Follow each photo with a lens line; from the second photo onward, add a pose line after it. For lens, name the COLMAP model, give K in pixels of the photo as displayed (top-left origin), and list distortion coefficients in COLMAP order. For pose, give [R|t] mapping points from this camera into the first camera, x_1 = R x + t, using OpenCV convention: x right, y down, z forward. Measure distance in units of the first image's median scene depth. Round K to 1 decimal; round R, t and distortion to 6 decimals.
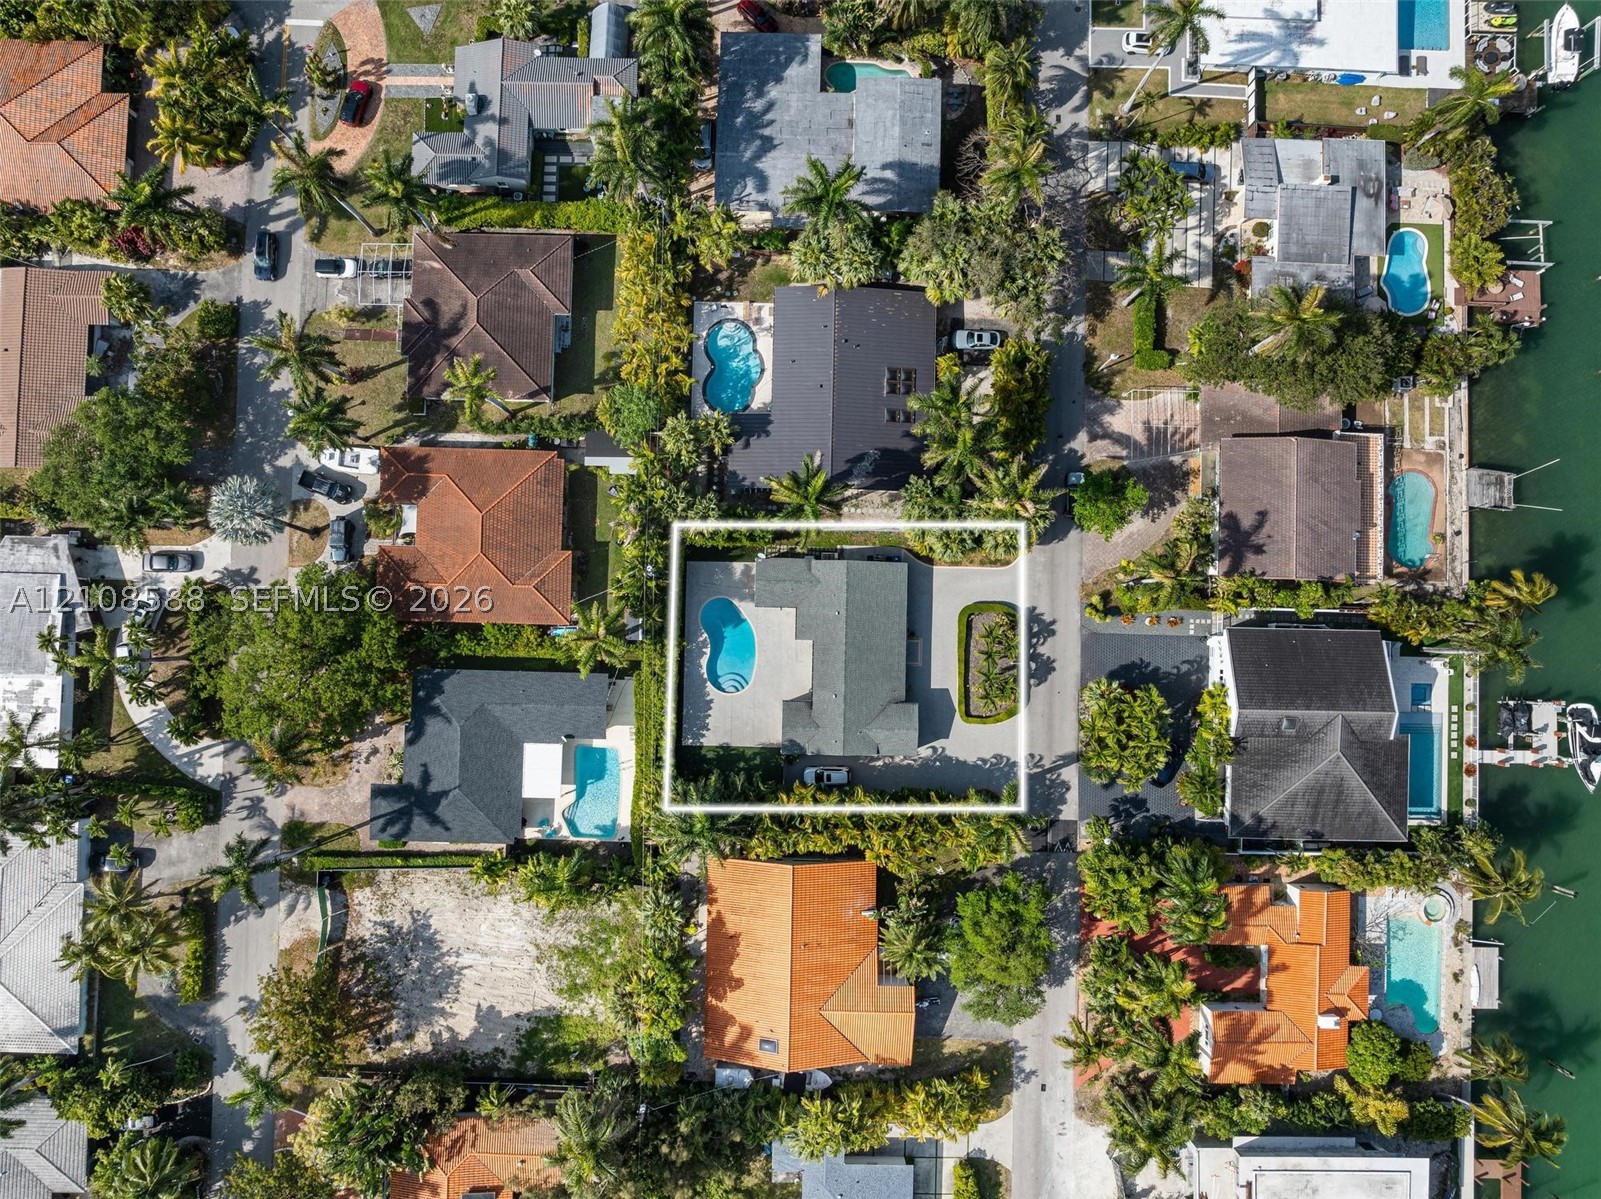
lens RADIAL K [[1124.5, 0, 800.5], [0, 1124.5, 599.5], [0, 0, 1]] dist [-0.032647, 0.003604]
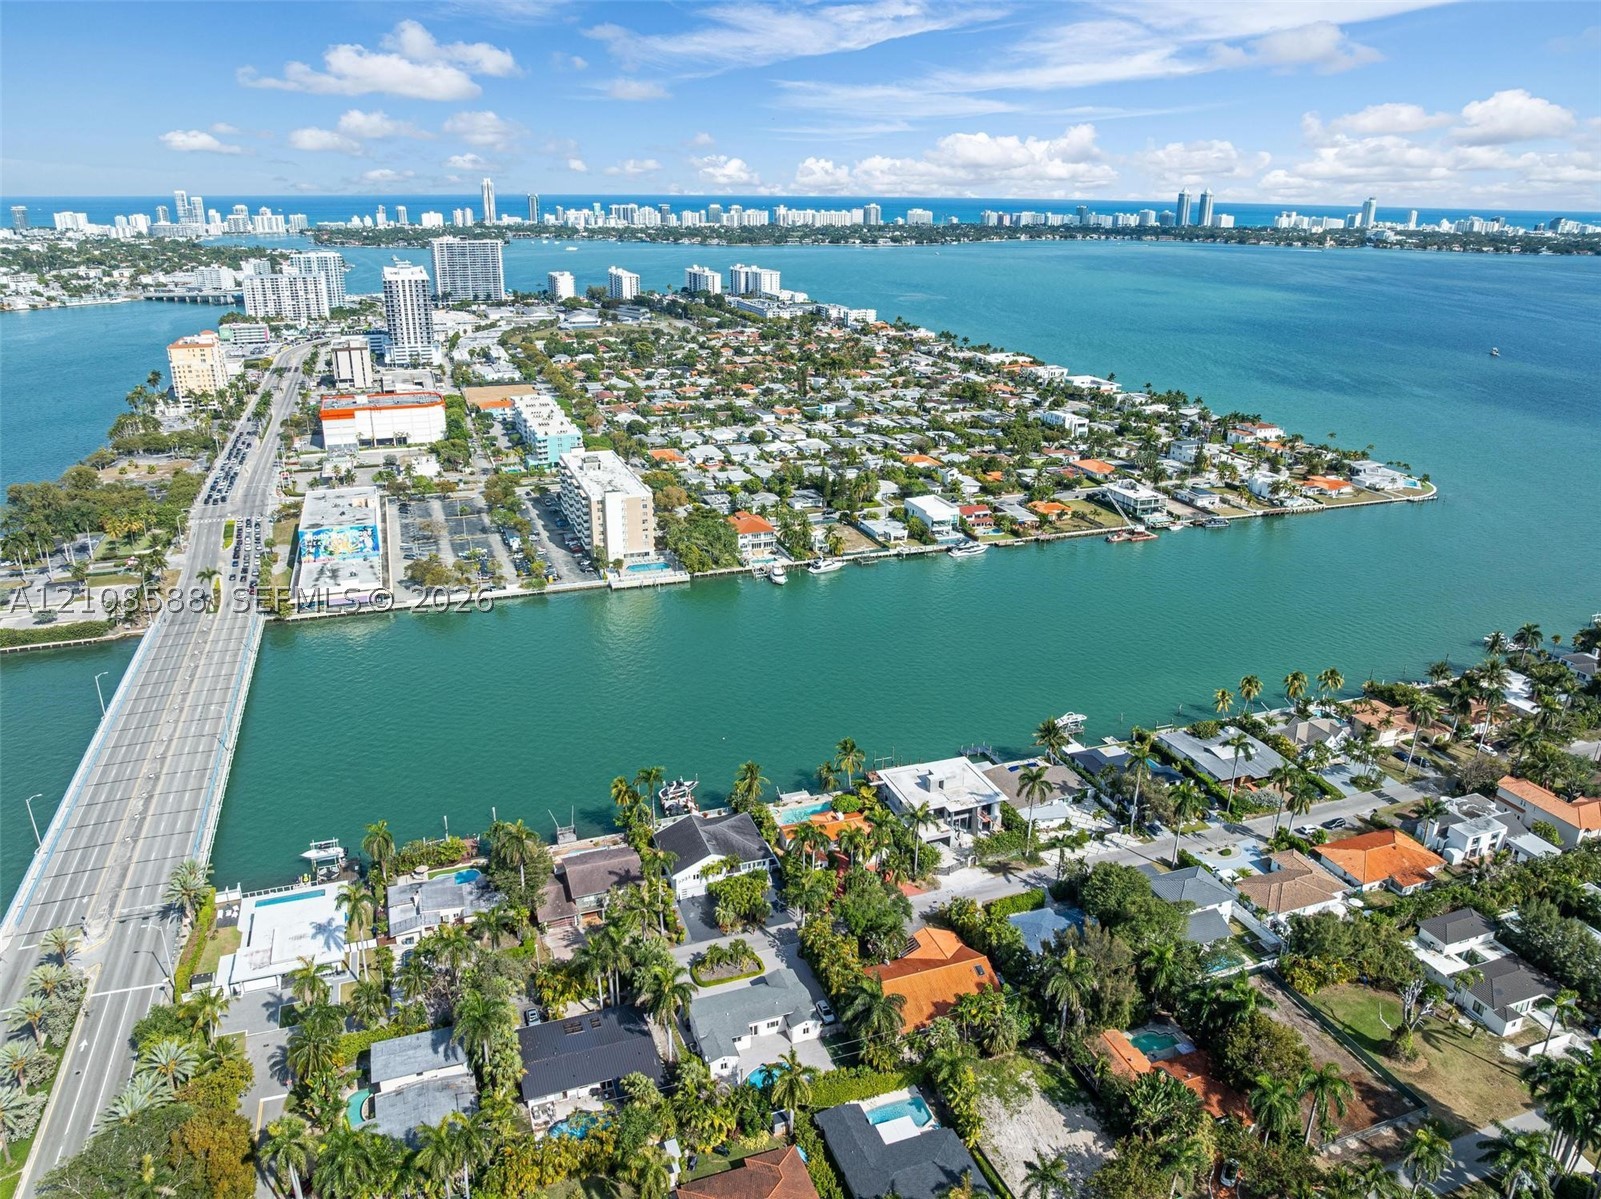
lens RADIAL K [[1124.5, 0, 800.5], [0, 1124.5, 599.5], [0, 0, 1]] dist [-0.032647, 0.003604]
pose [[-0.365937, -0.330061, 0.870144, -1.167188], [0.929616, -0.085791, 0.358406, -0.401314], [-0.043645, 0.940053, 0.338224, -0.100936]]
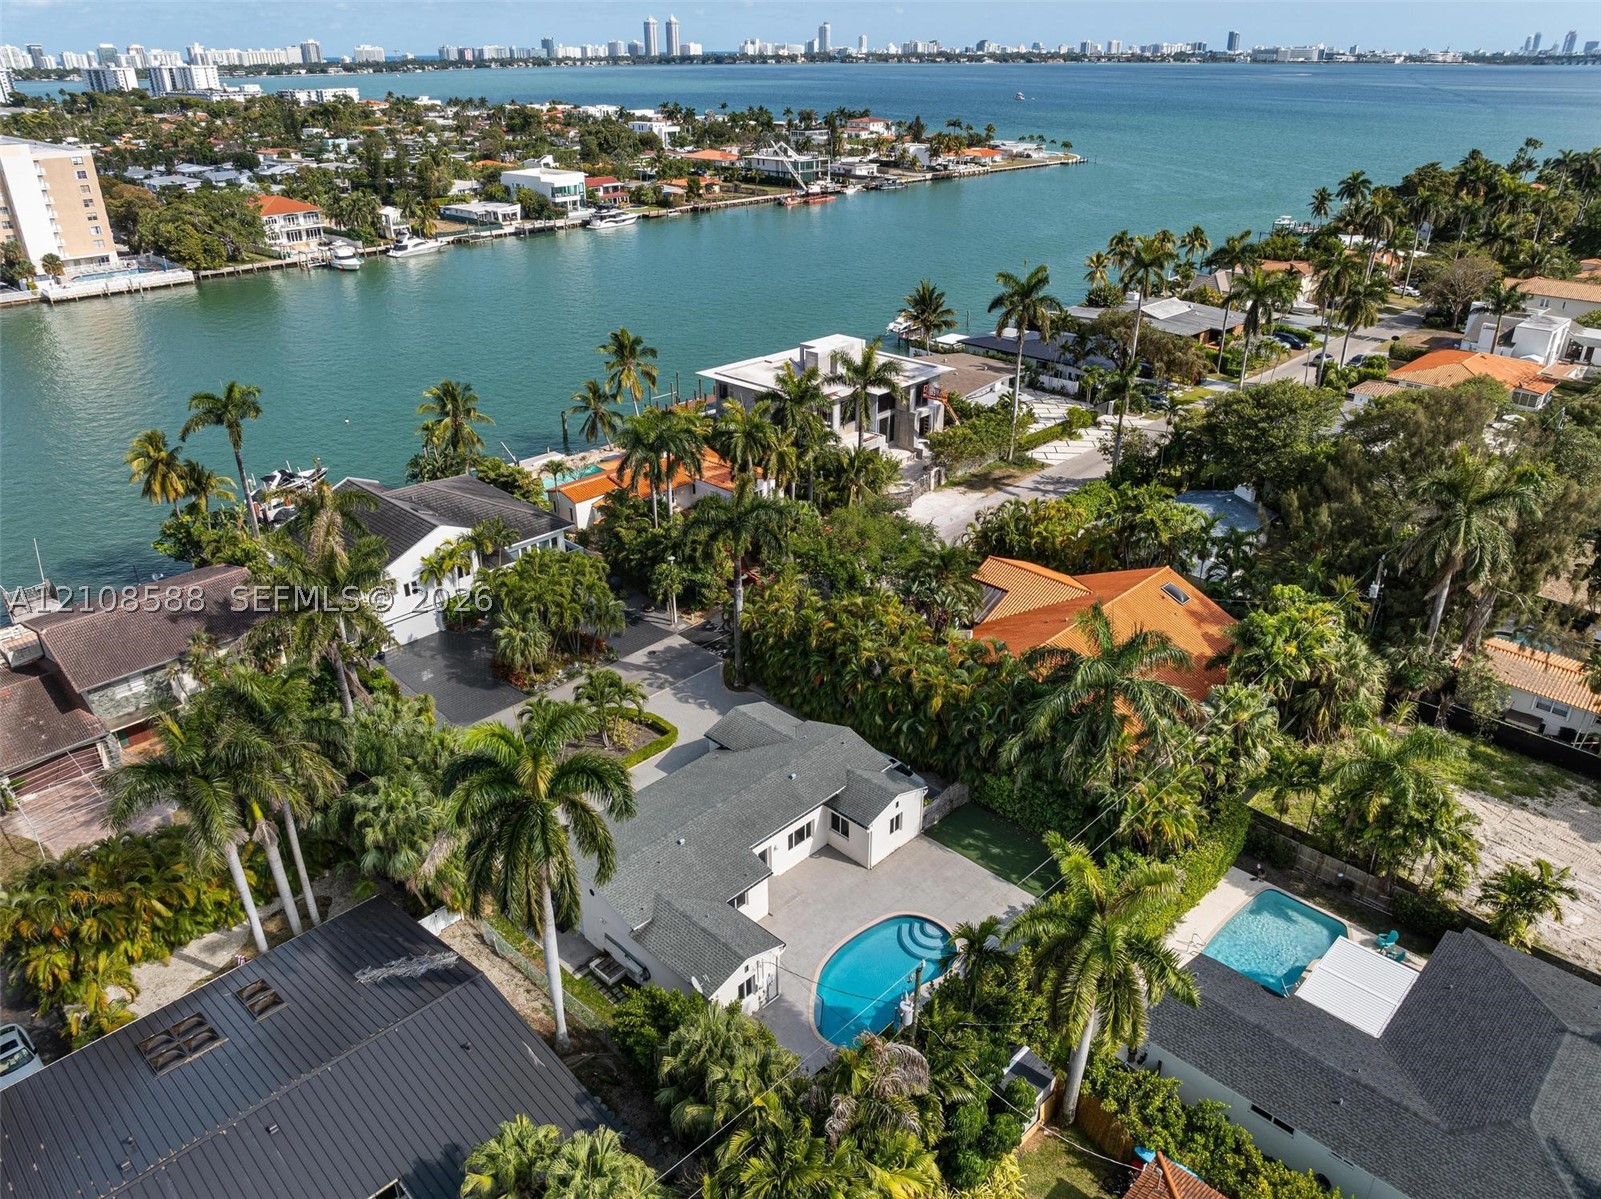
lens RADIAL K [[1124.5, 0, 800.5], [0, 1124.5, 599.5], [0, 0, 1]] dist [-0.032647, 0.003604]
pose [[-0.730849, -0.305993, 0.610105, -0.286324], [0.682099, -0.295334, 0.668969, -0.261441], [-0.024516, 0.905067, 0.424562, 0.651205]]
